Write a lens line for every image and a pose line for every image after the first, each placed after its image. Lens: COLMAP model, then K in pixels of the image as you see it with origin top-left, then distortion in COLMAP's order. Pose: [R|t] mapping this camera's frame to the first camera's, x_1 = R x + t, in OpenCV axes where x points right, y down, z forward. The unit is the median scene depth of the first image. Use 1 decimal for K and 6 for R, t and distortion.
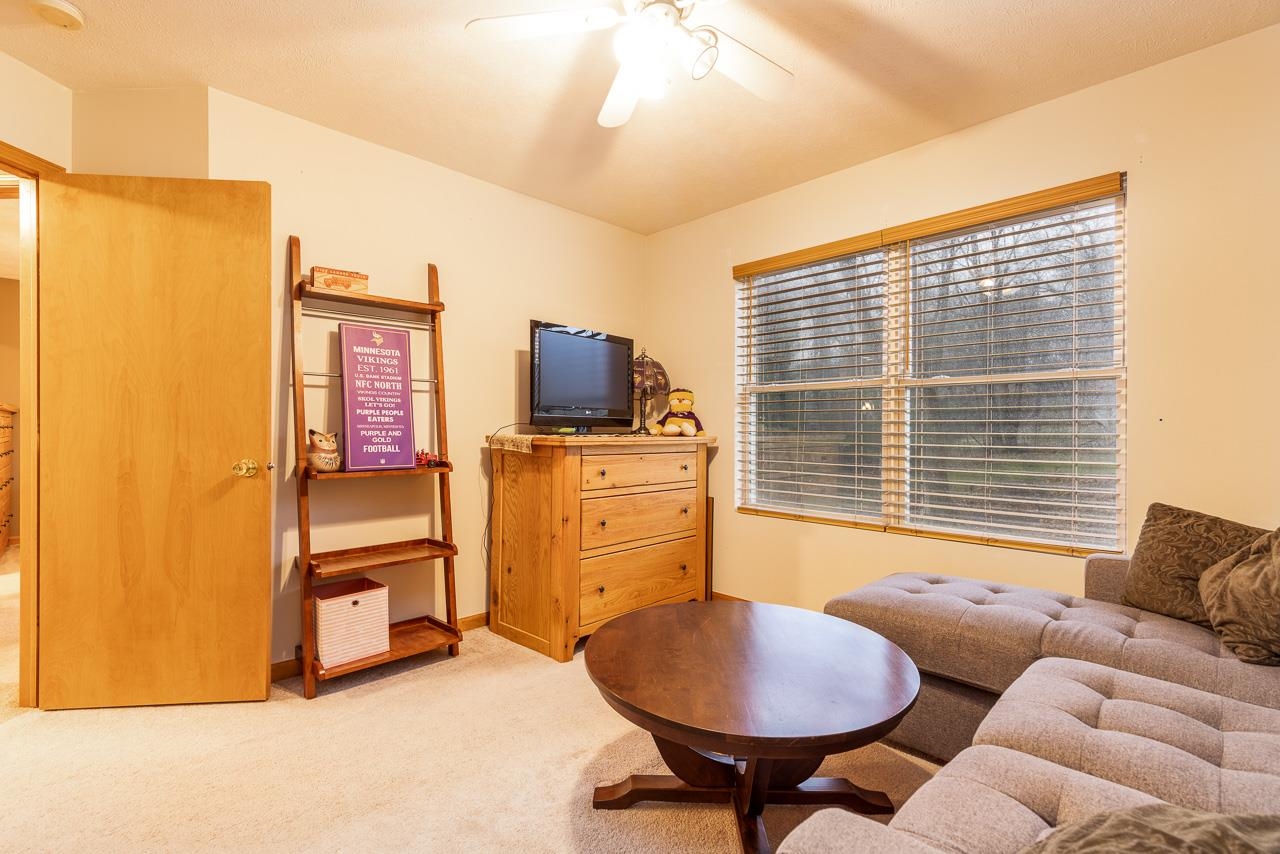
lens RADIAL K [[574.9, 0, 643.6], [0, 574.9, 428.2], [0, 0, 1]] dist [0.007874, -0.000916]
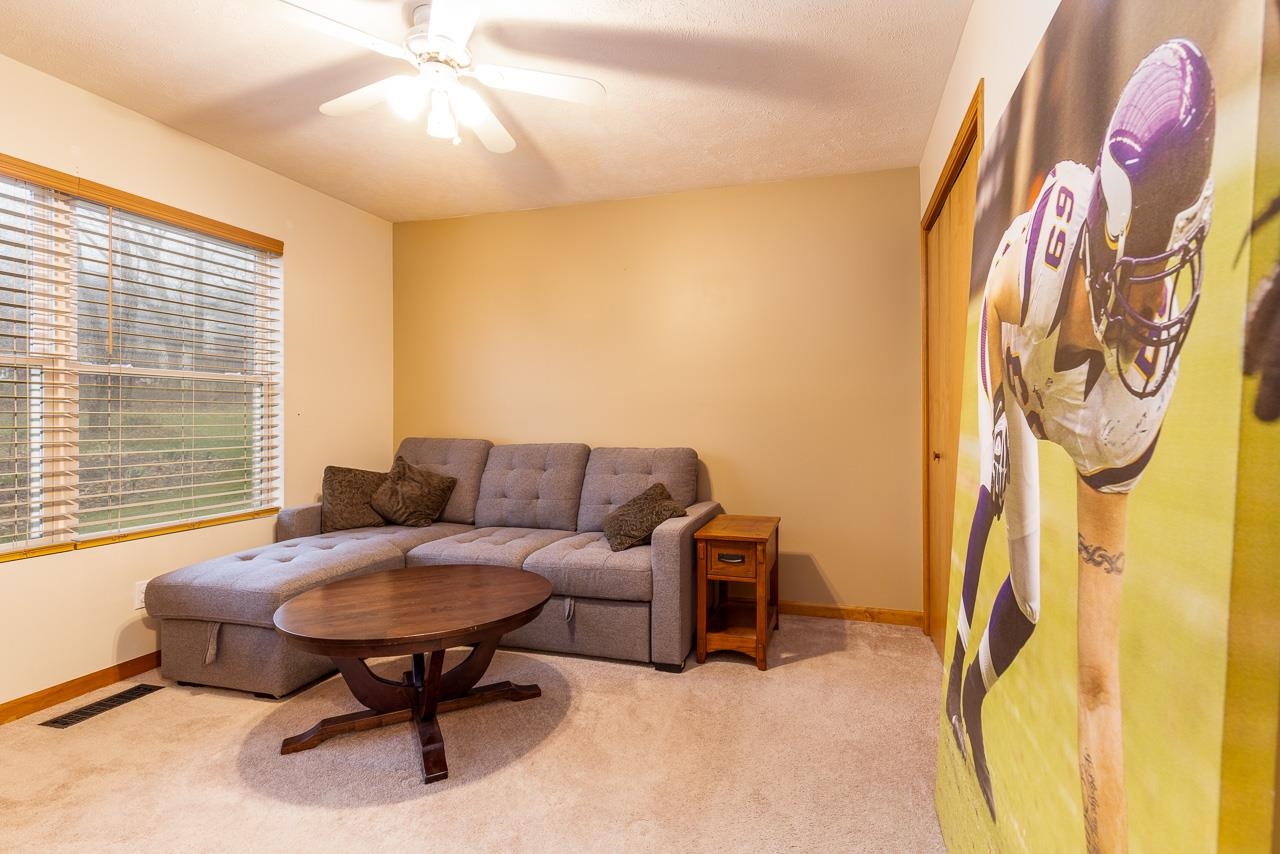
lens RADIAL K [[574.9, 0, 642.0], [0, 574.9, 420.1], [0, 0, 1]] dist [0.007874, -0.000916]
pose [[-0.437175, -0.010687, 0.899313, -0.727863], [-0.007431, 0.999938, 0.008271, -0.016877], [-0.899346, -0.003067, -0.437228, 0.696211]]
